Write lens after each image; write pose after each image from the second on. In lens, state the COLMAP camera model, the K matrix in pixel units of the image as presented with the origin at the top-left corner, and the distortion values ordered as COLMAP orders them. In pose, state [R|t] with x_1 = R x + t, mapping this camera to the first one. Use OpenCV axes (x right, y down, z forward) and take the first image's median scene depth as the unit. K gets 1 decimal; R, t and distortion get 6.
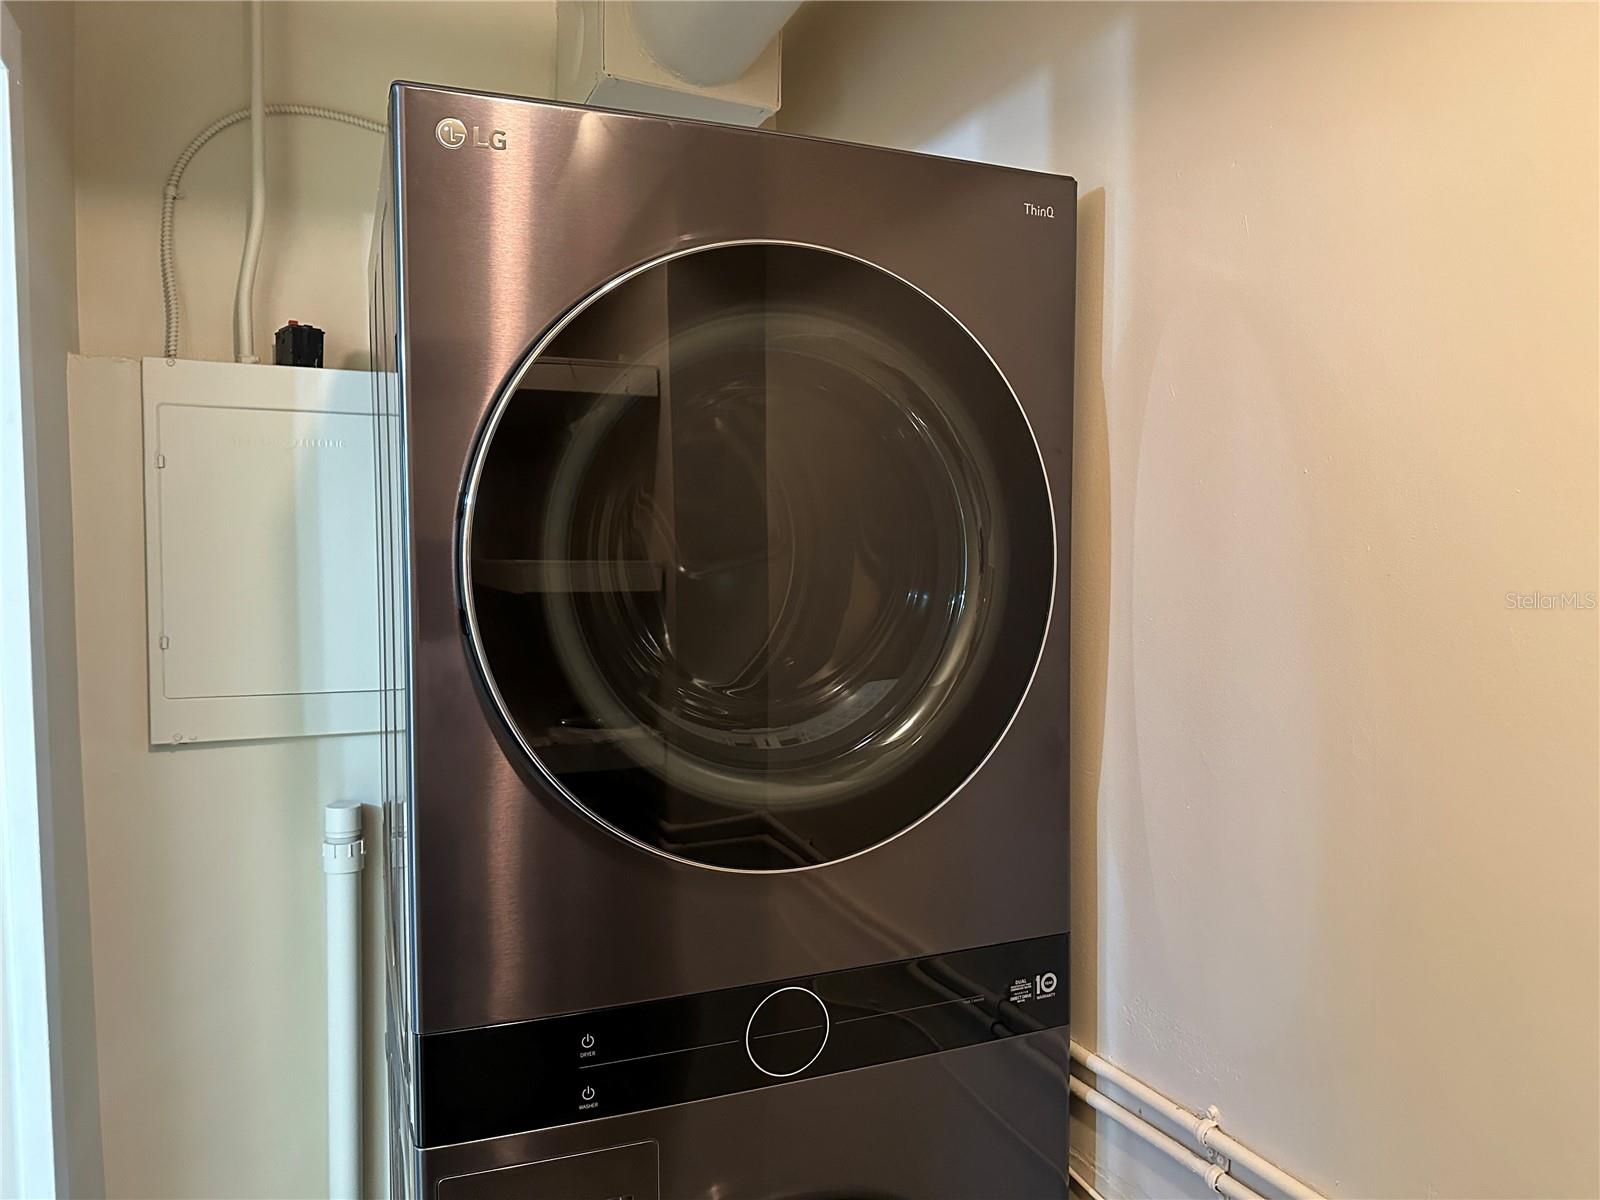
lens RADIAL K [[1114.9, 0, 797.4], [0, 1114.9, 593.0], [0, 0, 1]] dist [0.021428, -0.039469]
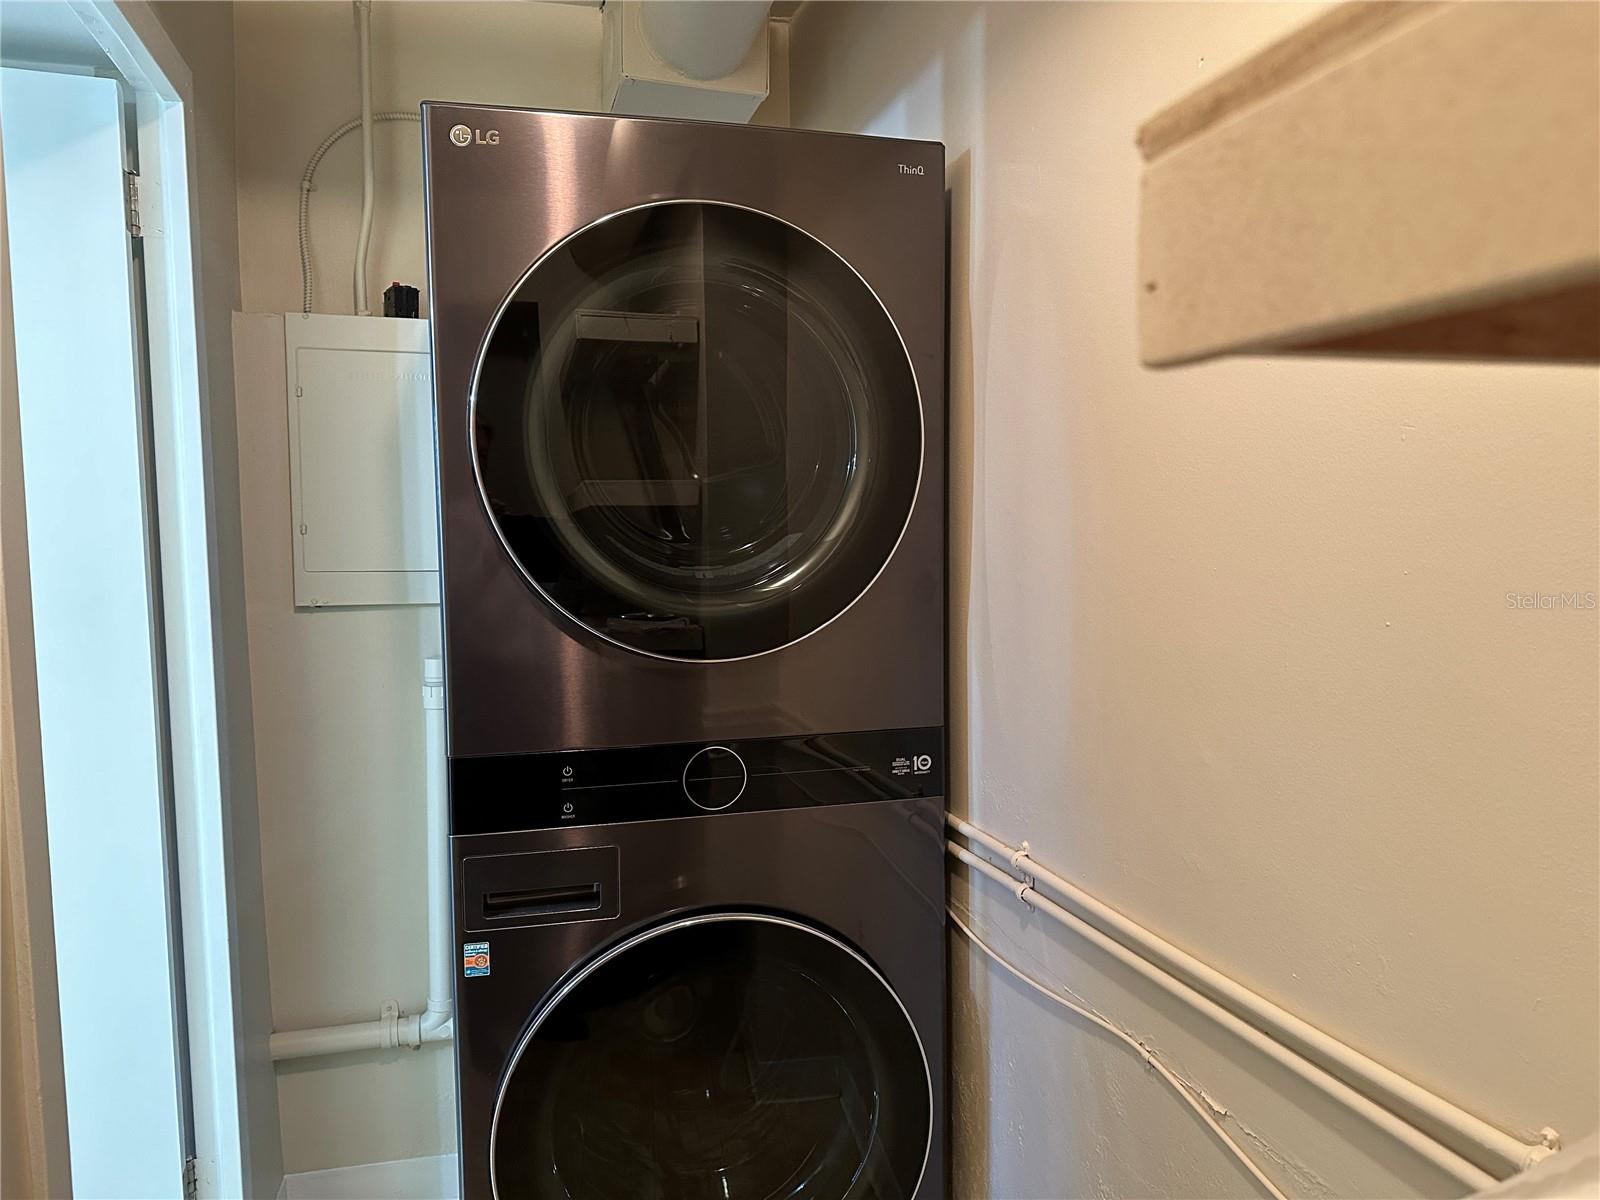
lens RADIAL K [[1114.9, 0, 804.9], [0, 1114.9, 603.2], [0, 0, 1]] dist [0.021428, -0.039469]
pose [[0.991705, 0.003436, -0.128491, 0.242815], [0.000486, 0.999535, 0.030473, 0.115420], [0.128536, -0.030283, 0.991242, -0.303469]]
